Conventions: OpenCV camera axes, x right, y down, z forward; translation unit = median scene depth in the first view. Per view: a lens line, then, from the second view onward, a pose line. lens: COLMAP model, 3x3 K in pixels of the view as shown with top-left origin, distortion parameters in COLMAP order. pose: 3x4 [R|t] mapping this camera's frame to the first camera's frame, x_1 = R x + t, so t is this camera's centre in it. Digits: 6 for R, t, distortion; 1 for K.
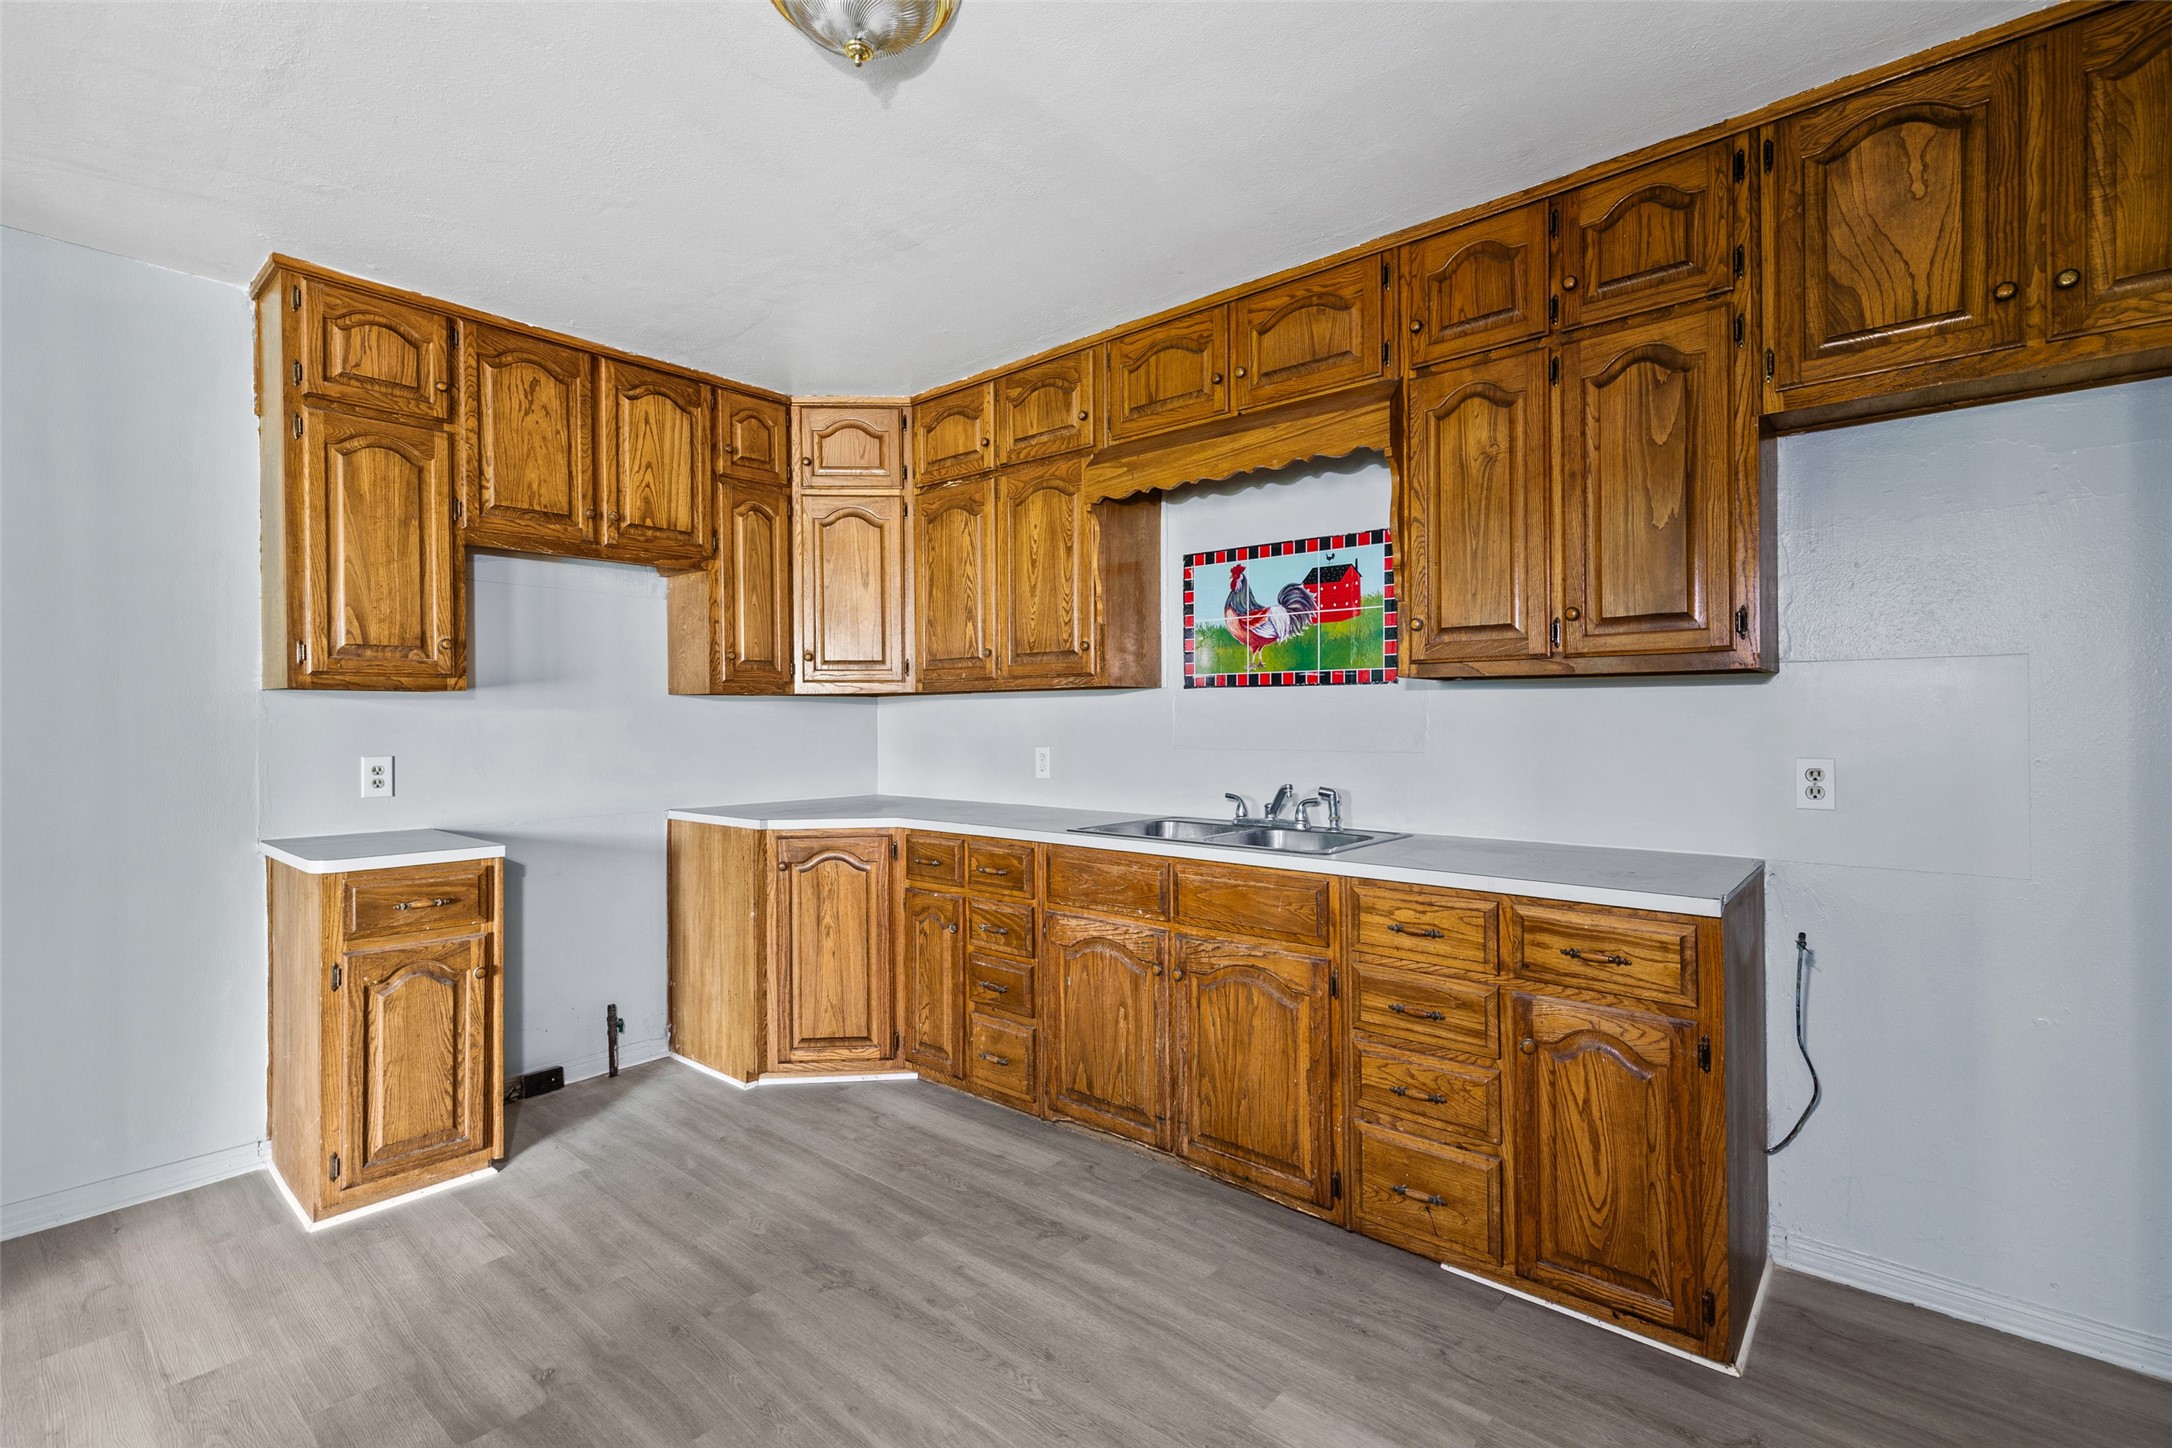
lens RADIAL K [[986.5, 0, 1068.8], [0, 986.5, 711.0], [0, 0, 1]] dist [0.004669, -0.000915]
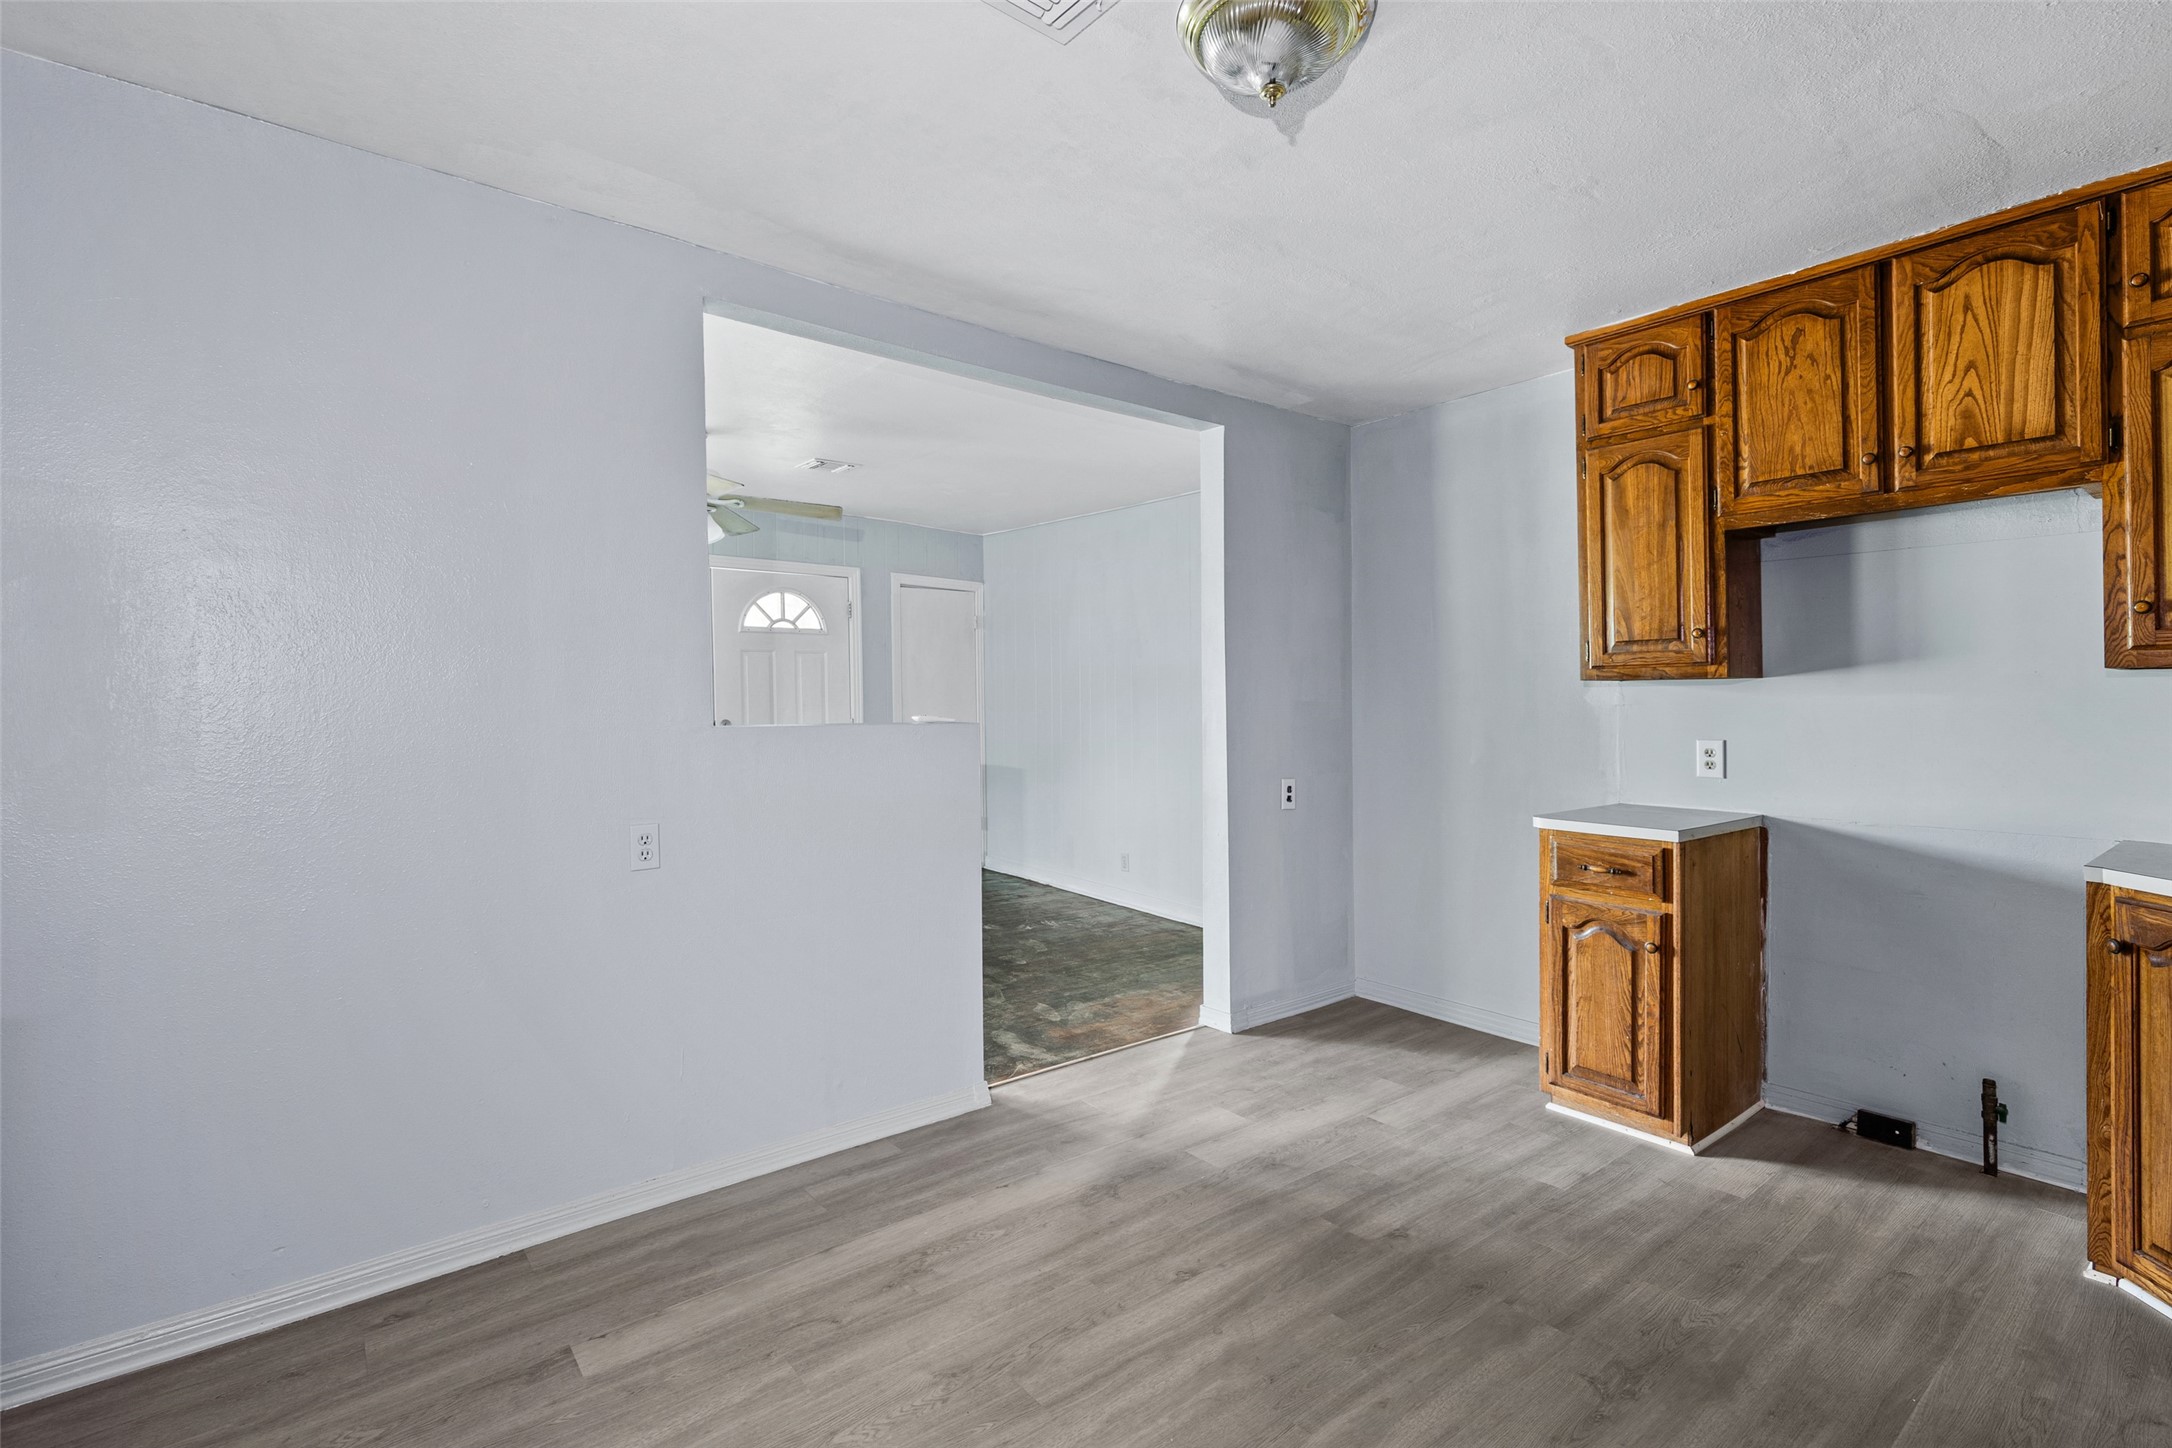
lens RADIAL K [[986.5, 0, 1083.3], [0, 986.5, 708.6], [0, 0, 1]] dist [0.004669, -0.000915]
pose [[-0.178035, 0.010079, -0.983973, 0.484206], [0.011222, 0.999903, 0.008211, -0.004347], [0.983960, -0.009580, -0.178131, 0.529935]]
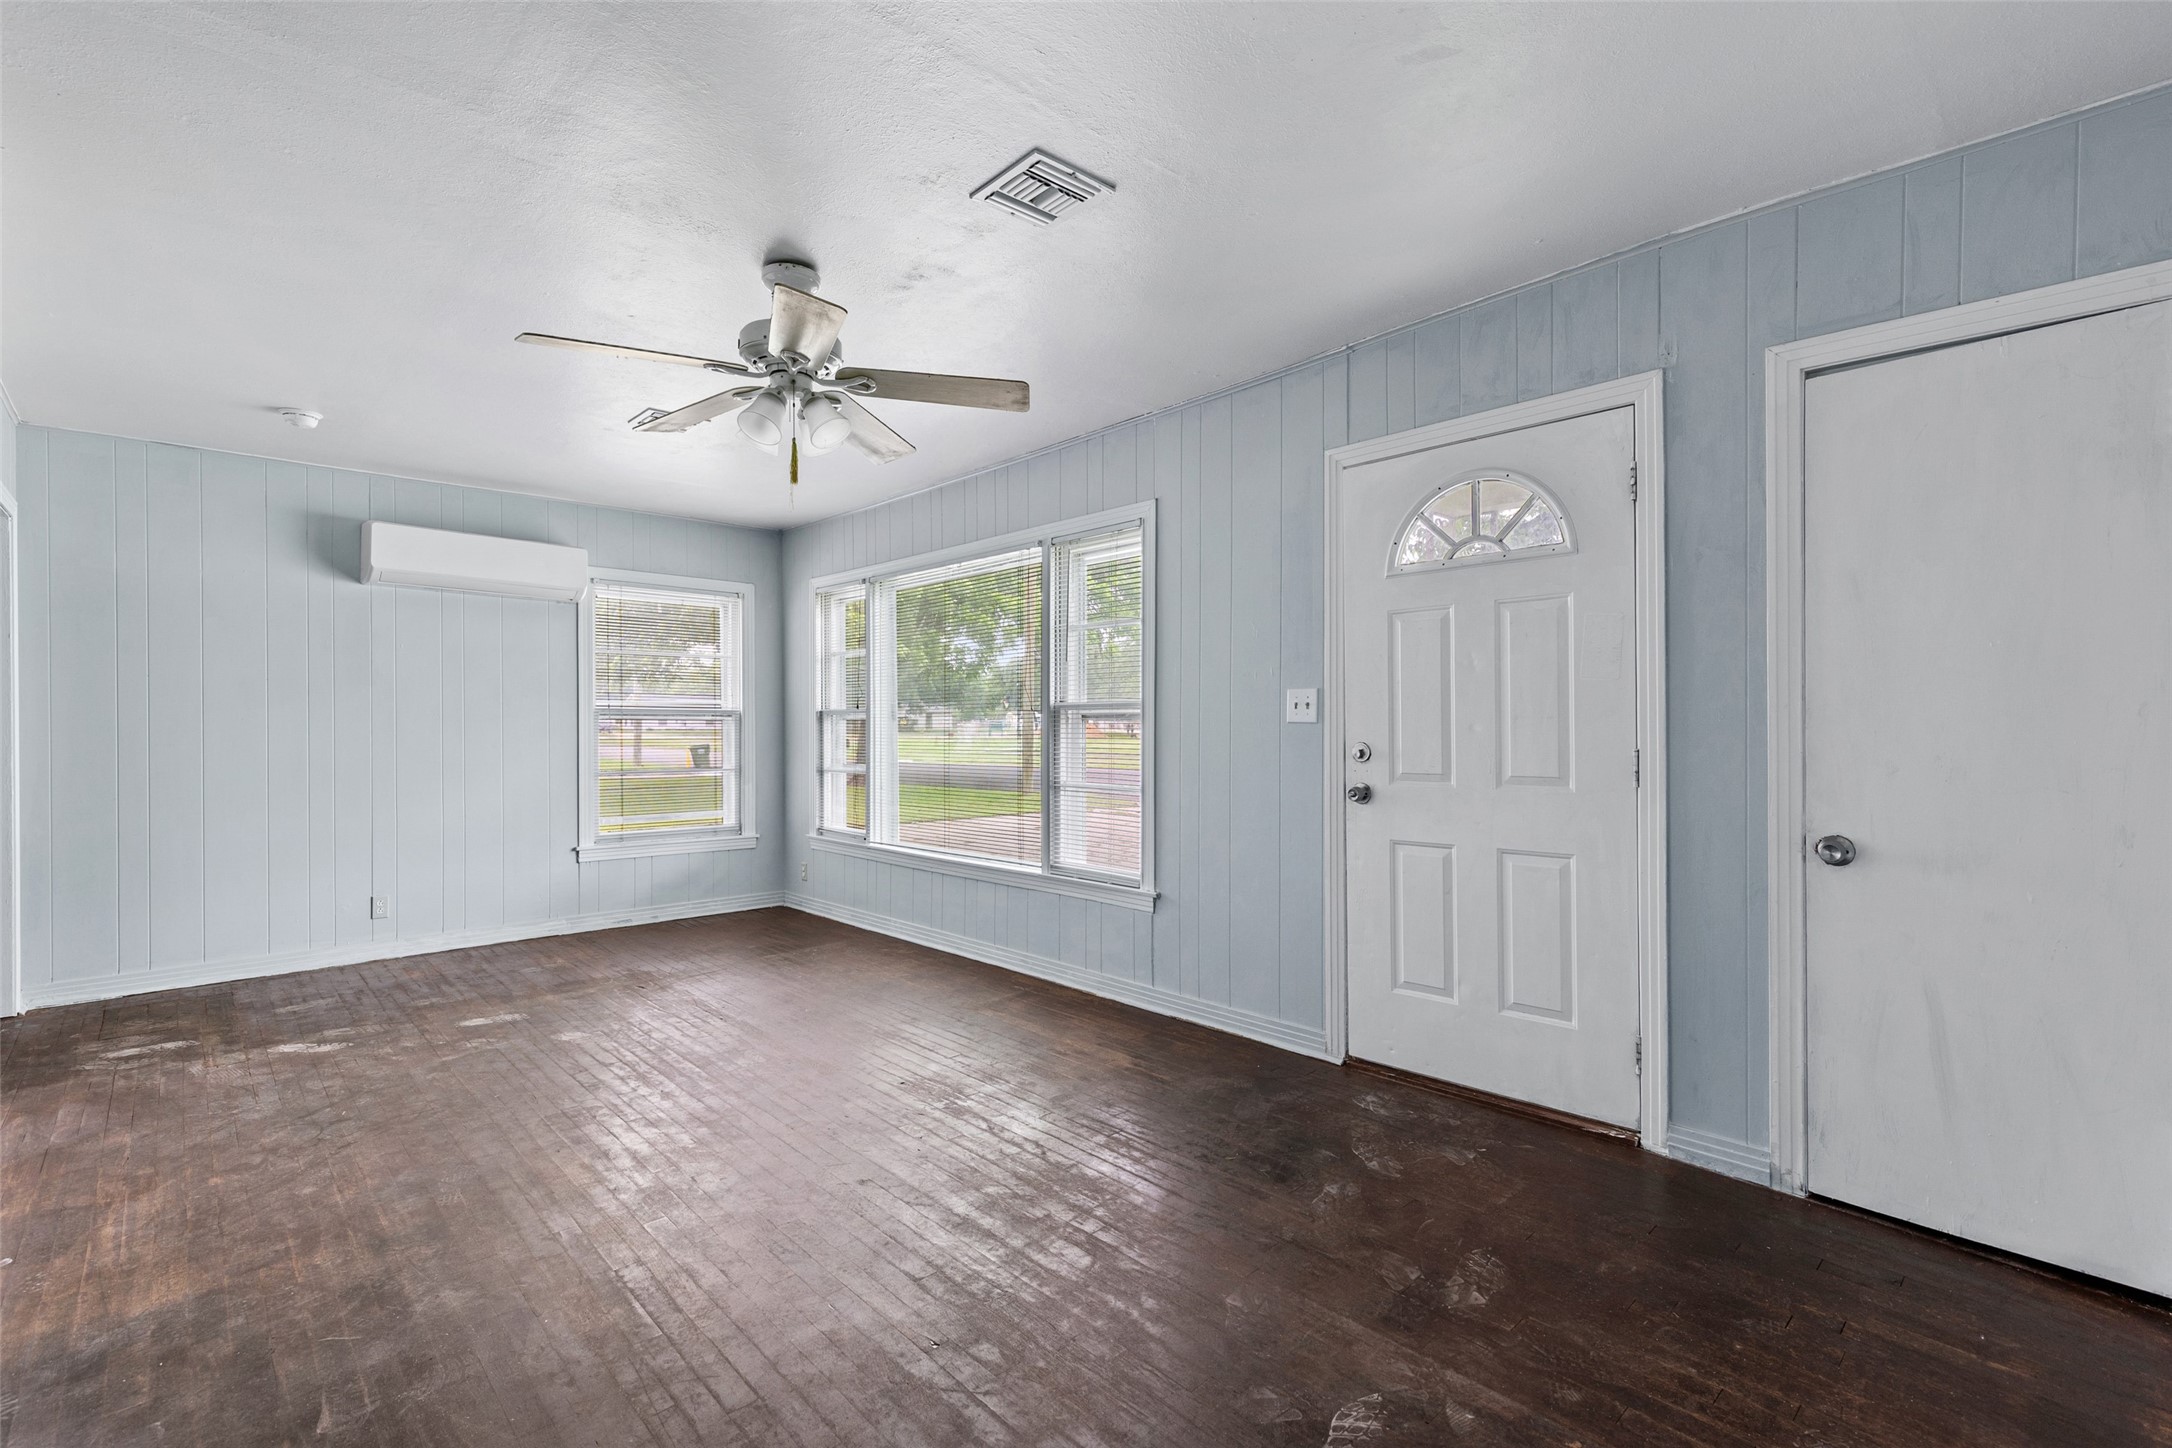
lens RADIAL K [[986.5, 0, 1085.2], [0, 986.5, 745.5], [0, 0, 1]] dist [0.004669, -0.000915]
pose [[-0.996026, -0.000949, 0.089058, -1.218292], [0.000342, 0.999895, 0.014478, 0.014033], [-0.089063, 0.014451, -0.995921, 0.570133]]
